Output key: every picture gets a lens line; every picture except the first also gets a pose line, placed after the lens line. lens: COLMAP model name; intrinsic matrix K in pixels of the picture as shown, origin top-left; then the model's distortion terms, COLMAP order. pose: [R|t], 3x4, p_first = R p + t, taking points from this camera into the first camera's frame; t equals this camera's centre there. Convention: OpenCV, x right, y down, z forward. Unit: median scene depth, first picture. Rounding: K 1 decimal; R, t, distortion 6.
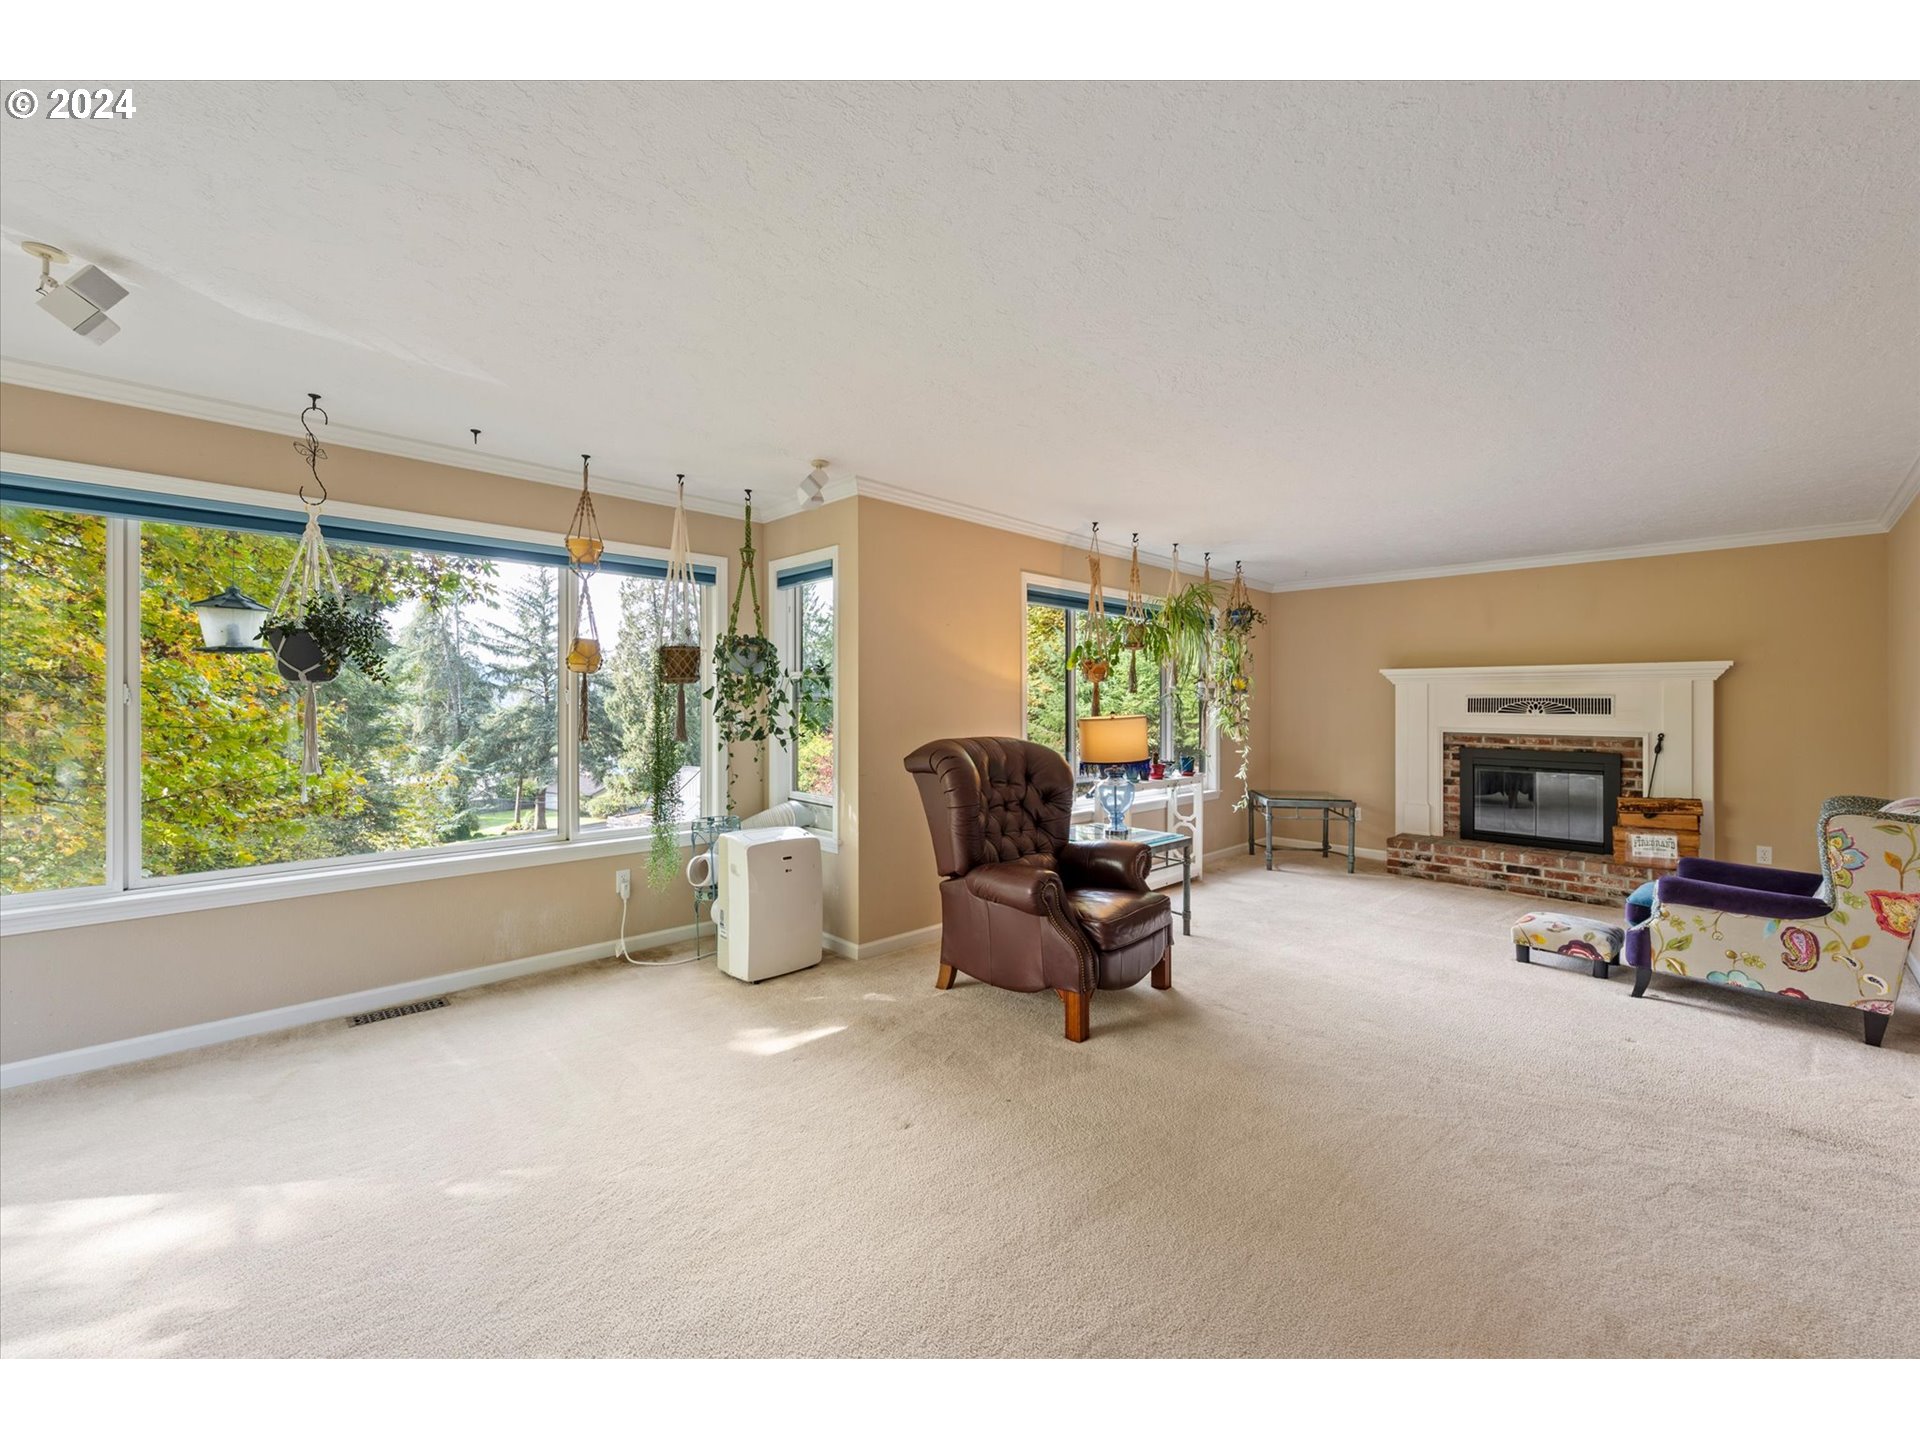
lens RADIAL K [[770.3, 0, 960.6], [0, 770.3, 701.7], [0, 0, 1]] dist [0.000105, -0.000001]
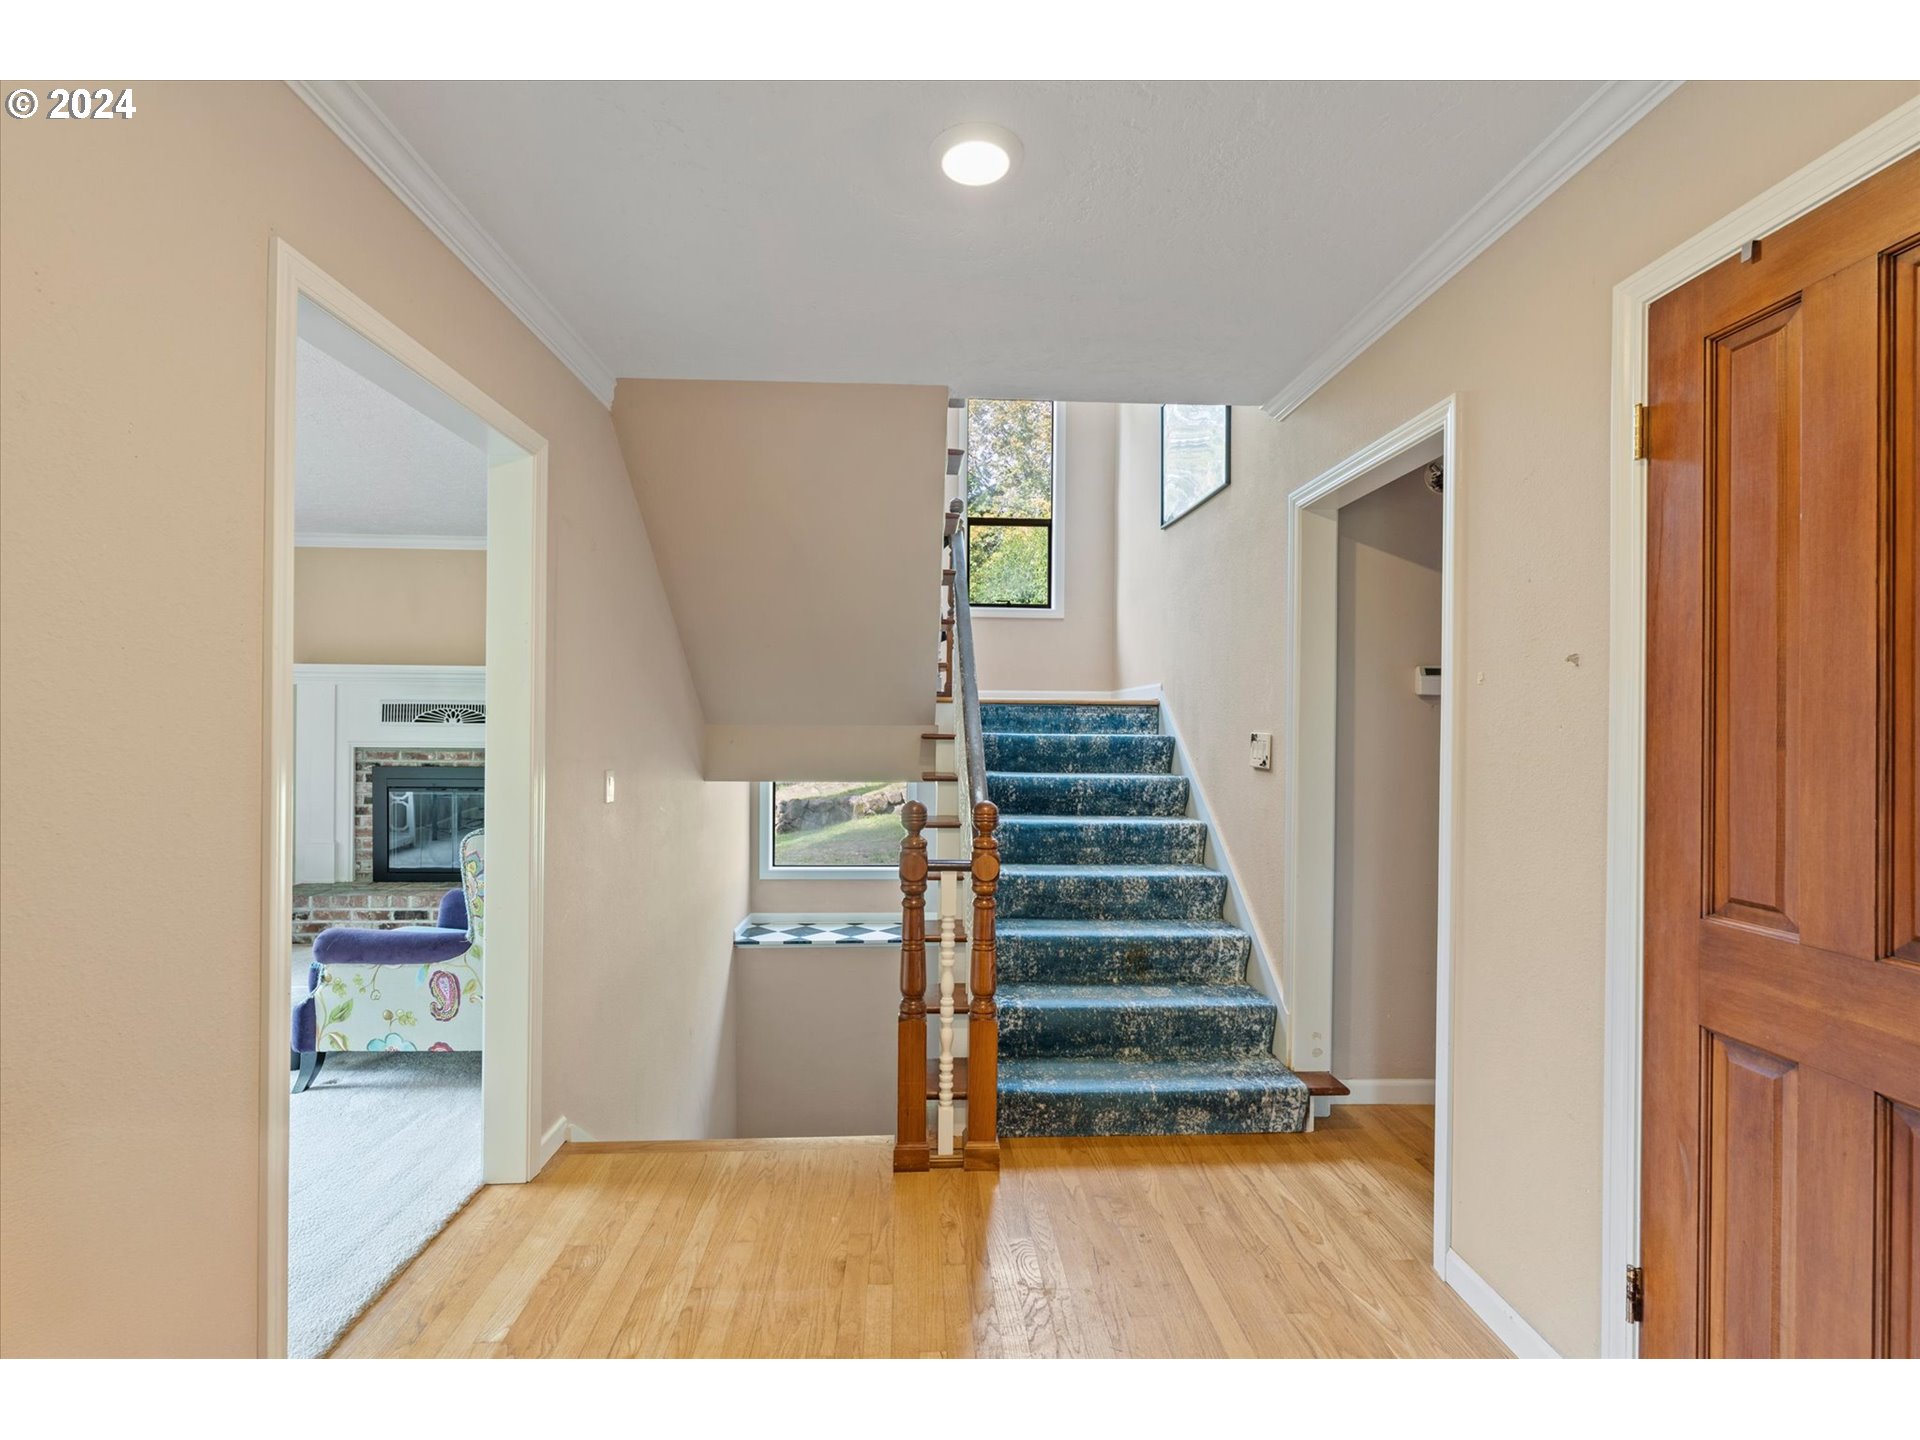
lens RADIAL K [[858.4, 0, 960.0], [0, 858.4, 720.0], [0, 0, 1]] dist [0.002125, 0.000271]
pose [[0.666019, -0.001429, 0.745933, 0.435195], [-0.006209, 0.999953, 0.007459, 0.001750], [-0.745909, -0.009599, 0.665979, -0.037785]]
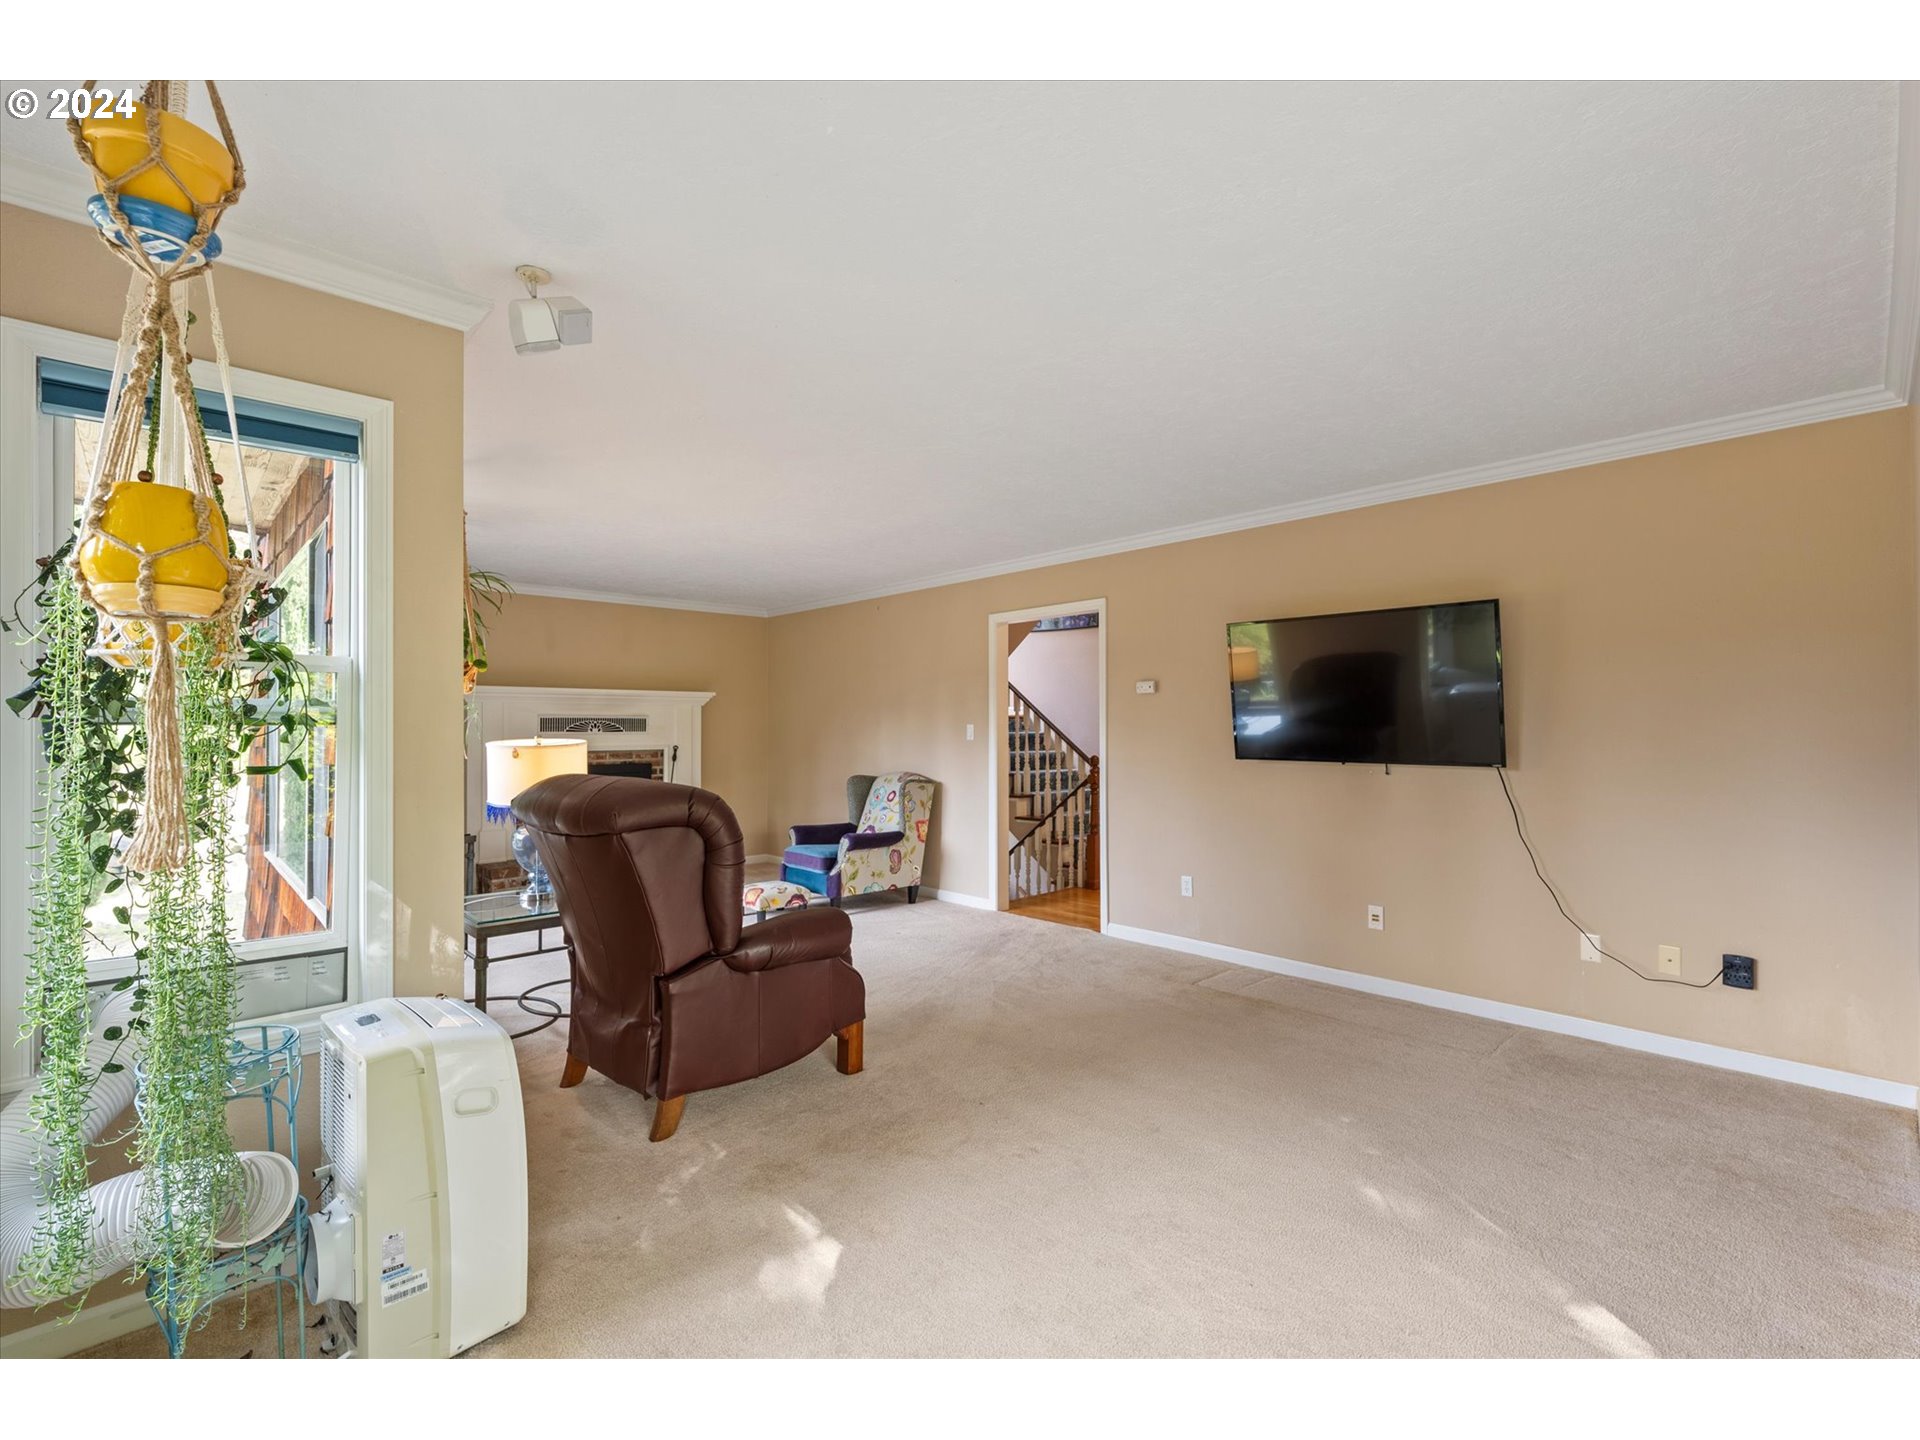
lens RADIAL K [[858.4, 0, 960.0], [0, 858.4, 720.0], [0, 0, 1]] dist [0.002125, 0.000271]
pose [[0.024089, 0.002622, 0.999706, -0.507655], [-0.000980, 0.999996, -0.002599, 0.000882], [-0.999709, -0.000917, 0.024092, 0.462053]]
